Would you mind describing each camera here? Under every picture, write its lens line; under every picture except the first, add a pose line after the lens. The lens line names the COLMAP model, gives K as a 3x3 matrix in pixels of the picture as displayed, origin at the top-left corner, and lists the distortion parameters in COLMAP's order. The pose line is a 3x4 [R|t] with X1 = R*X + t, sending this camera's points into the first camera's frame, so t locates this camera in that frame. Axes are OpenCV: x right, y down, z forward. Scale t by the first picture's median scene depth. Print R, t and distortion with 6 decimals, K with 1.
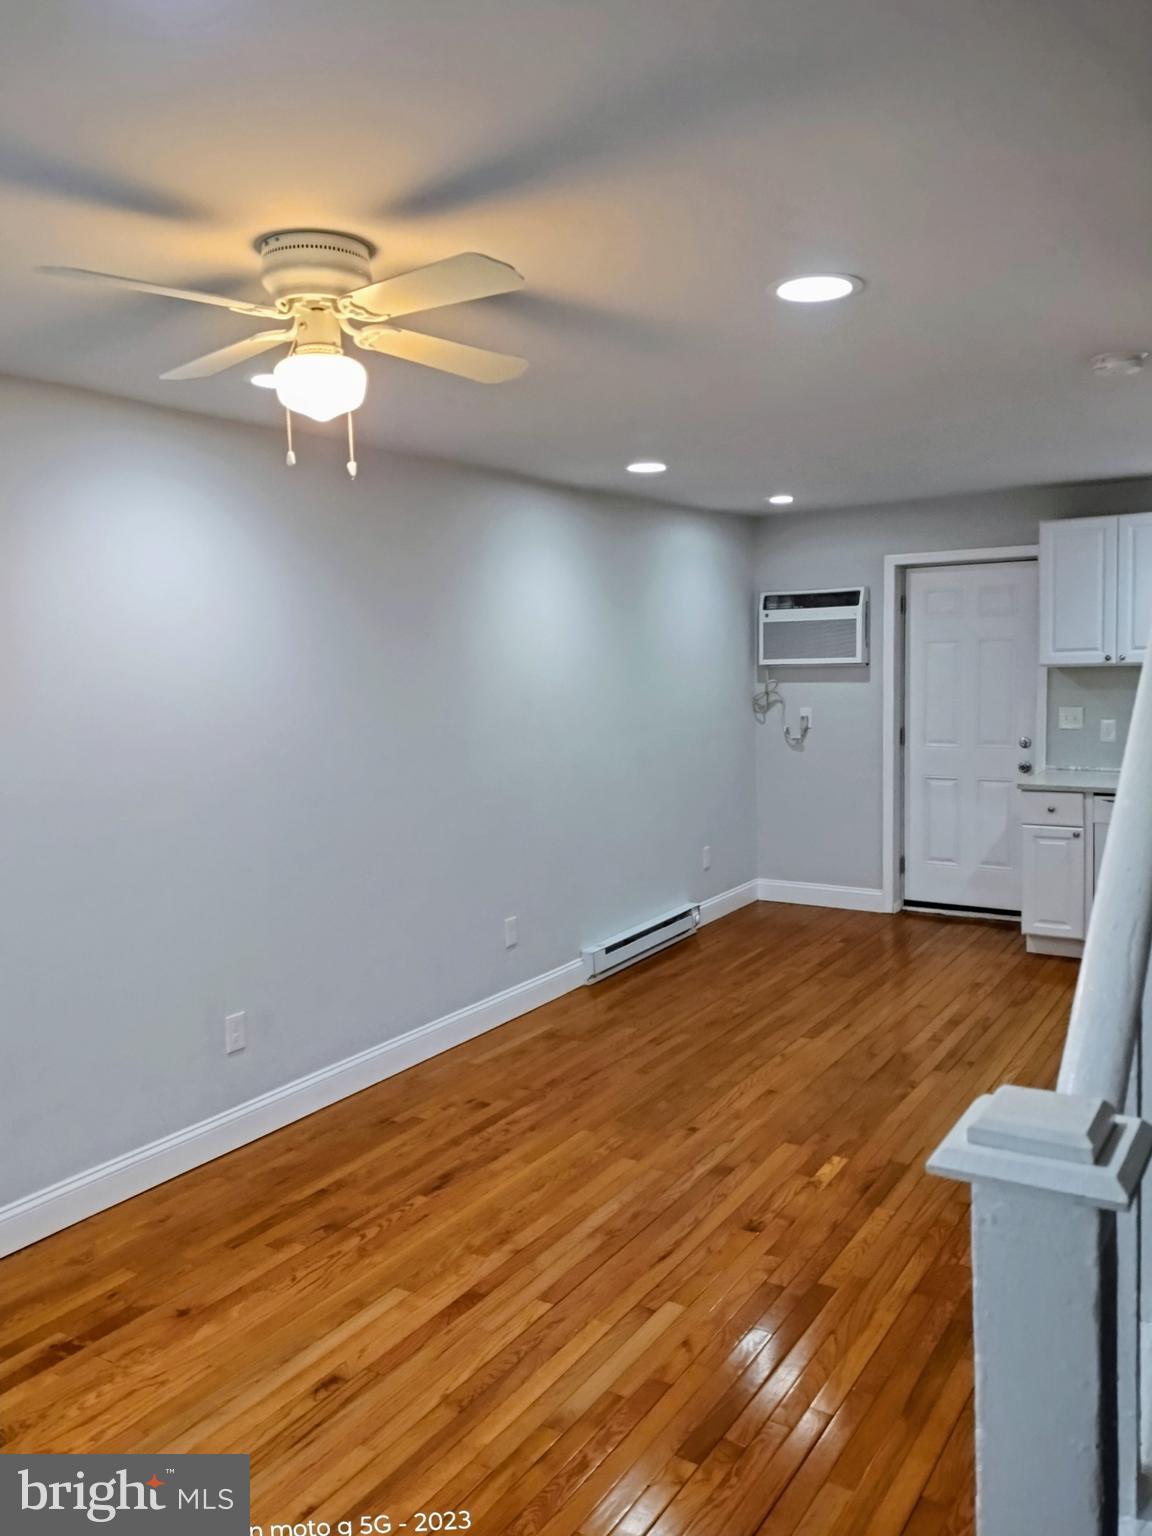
lens RADIAL K [[1185.7, 0, 576.0], [0, 1185.7, 768.0], [0, 0, 1]] dist [0.110069, -0.185932]
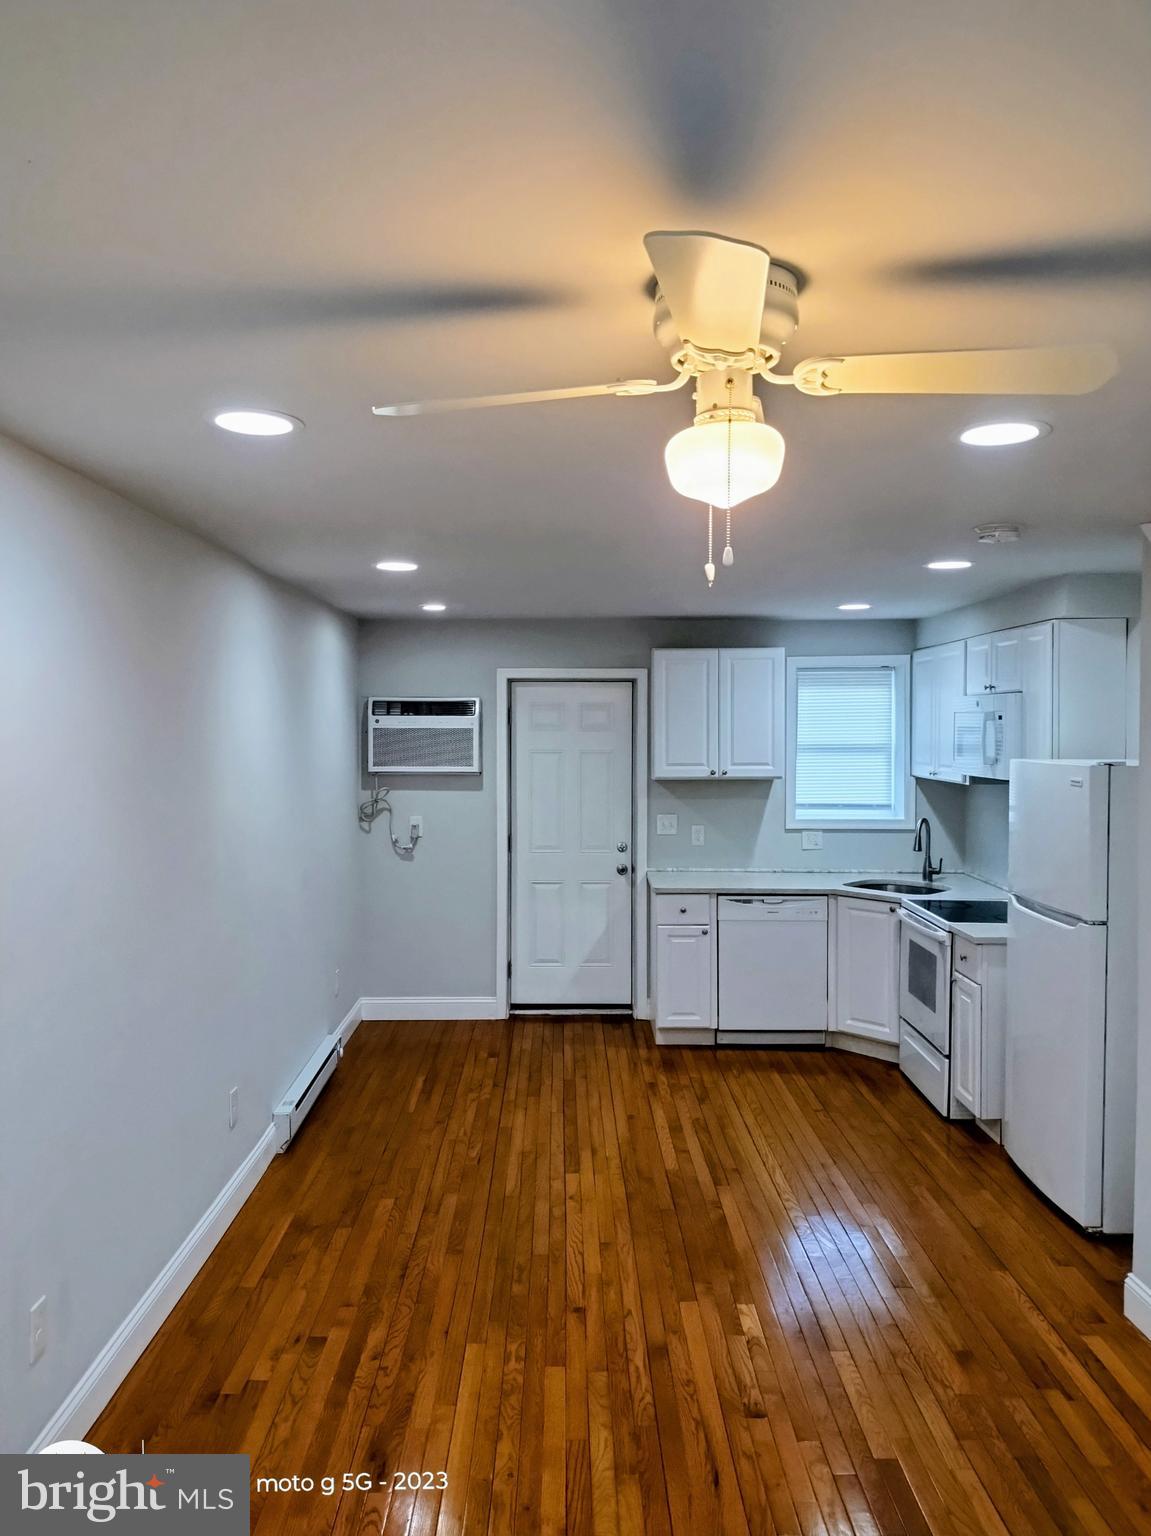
lens RADIAL K [[1143.5, 0, 575.5], [0, 1143.5, 768.0], [0, 0, 1]] dist [0.108109, -0.157027]
pose [[0.841745, 0.008575, 0.539807, -0.264476], [0.031744, 0.997358, -0.065343, -0.031202], [-0.538941, 0.072138, 0.839249, 0.173057]]
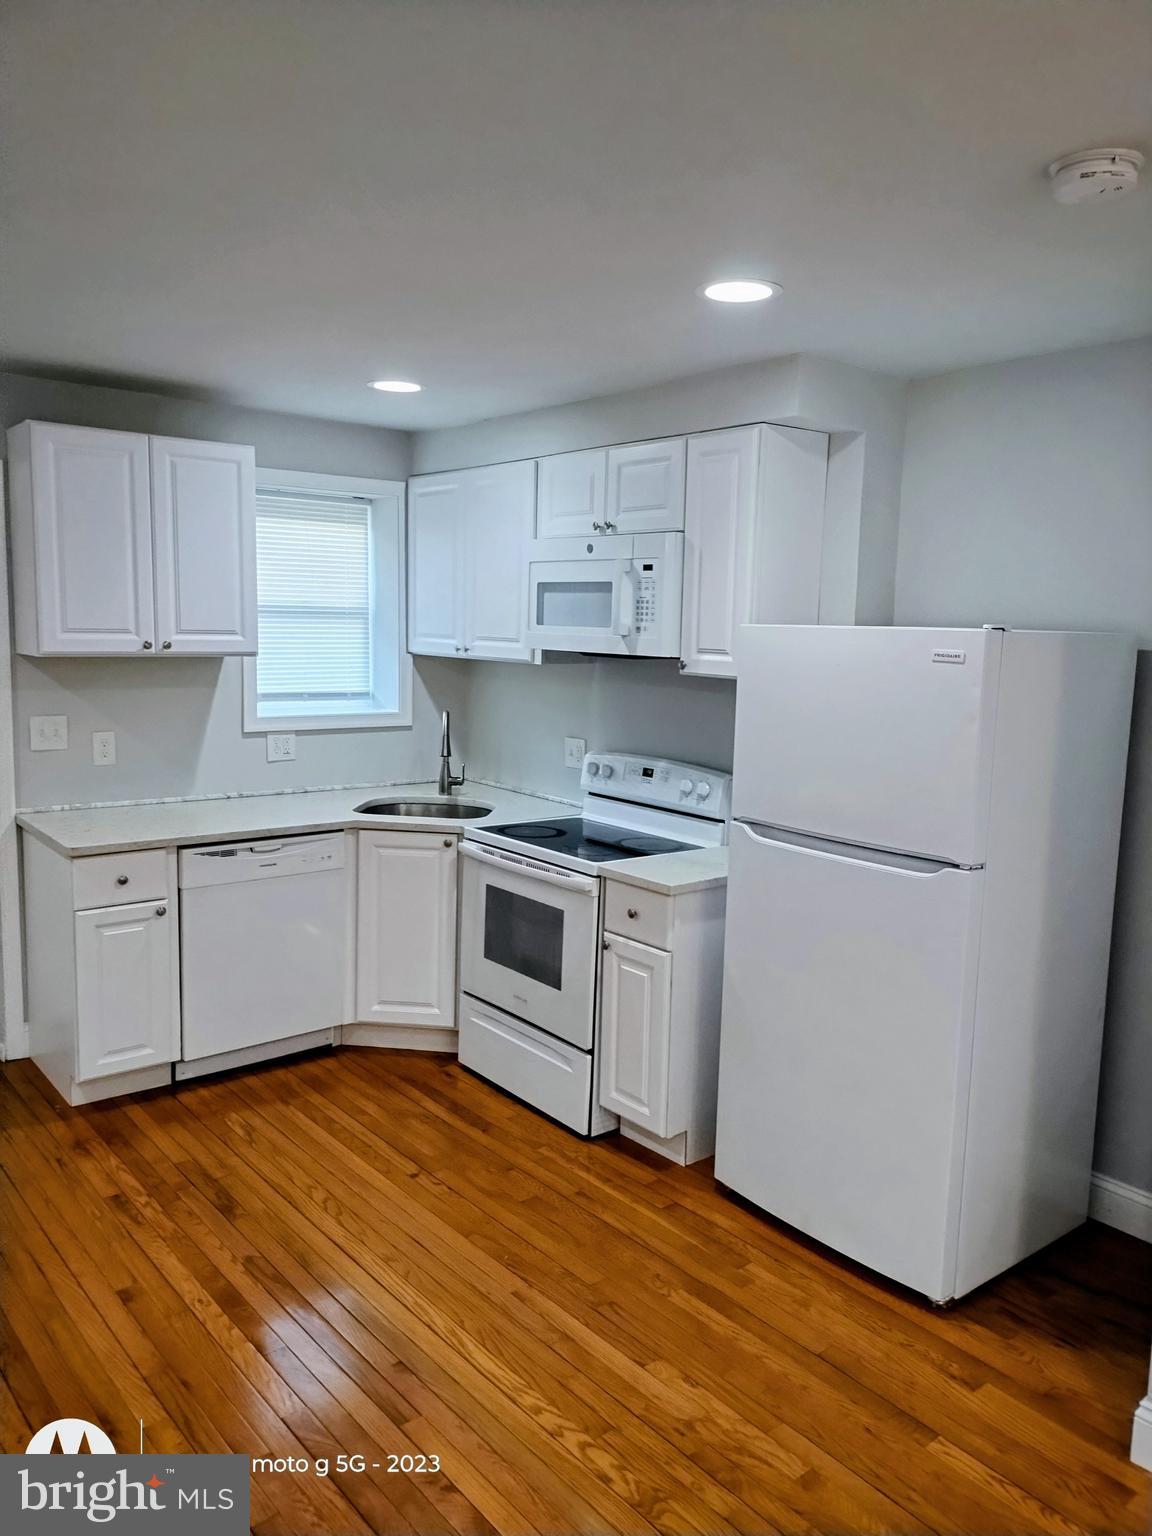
lens RADIAL K [[1143.5, 0, 576.0], [0, 1143.5, 768.0], [0, 0, 1]] dist [0.108109, -0.157027]
pose [[0.319524, -0.087175, 0.943560, -0.112870], [0.062587, 0.995526, 0.070782, -0.056720], [-0.945509, 0.036438, 0.323551, 0.592744]]
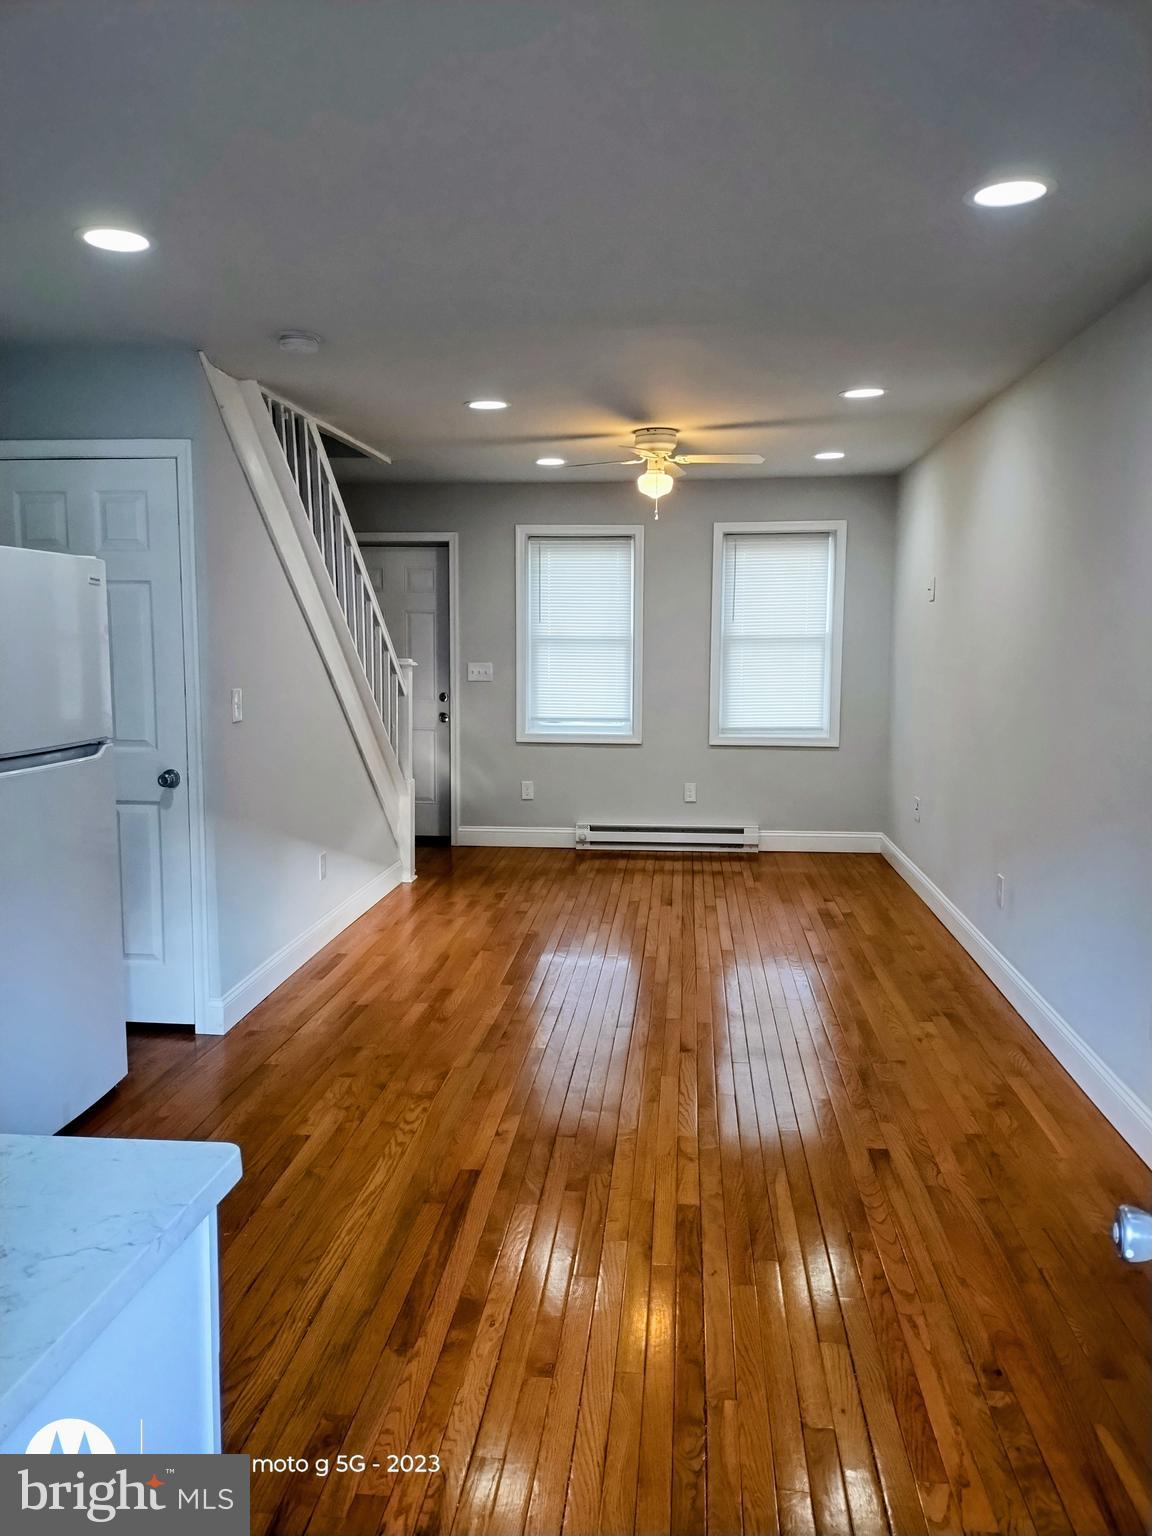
lens RADIAL K [[1185.7, 0, 576.0], [0, 1185.7, 768.0], [0, 0, 1]] dist [0.110069, -0.185932]
pose [[-0.894619, 0.075712, -0.440369, 0.425594], [-0.020941, 0.977353, 0.210577, -0.098899], [0.446339, 0.197608, -0.872773, 1.259736]]
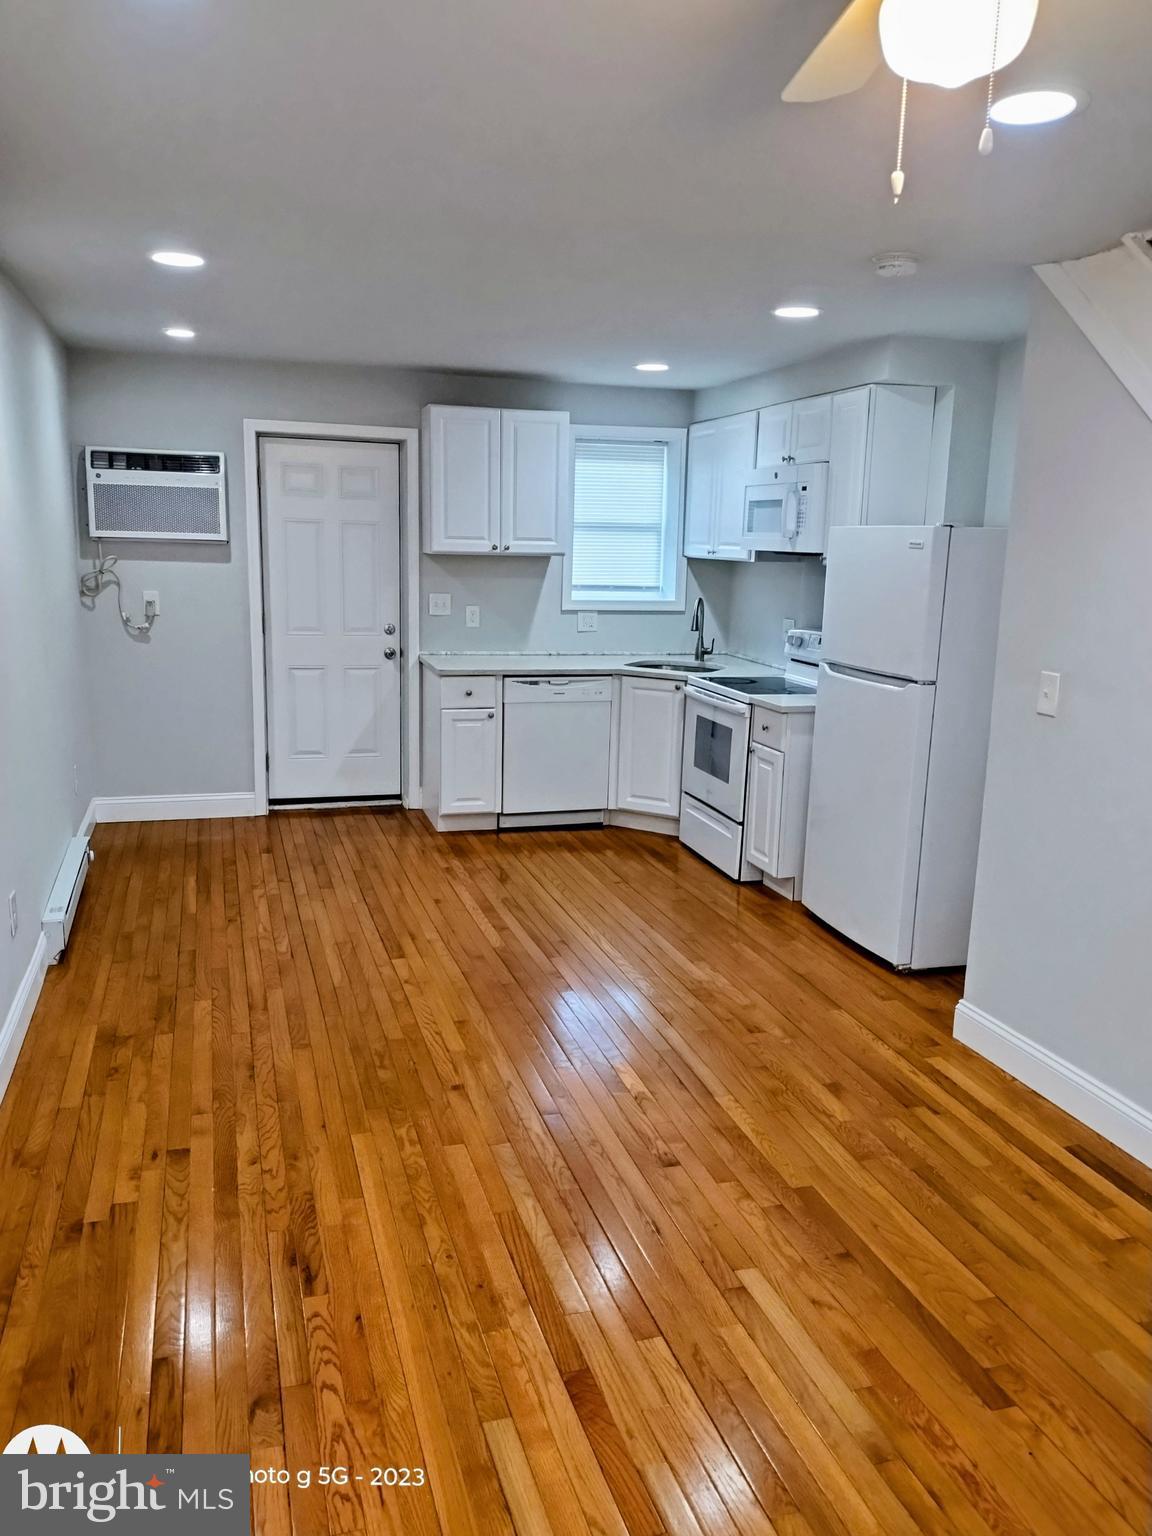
lens RADIAL K [[1144.5, 0, 576.0], [0, 1144.5, 768.0], [0, 0, 1]] dist [0.097748, -0.166883]
pose [[0.654635, -0.106501, 0.748405, -0.308034], [0.033767, 0.993158, 0.111793, -0.009260], [-0.755190, -0.047912, 0.653752, 0.289023]]
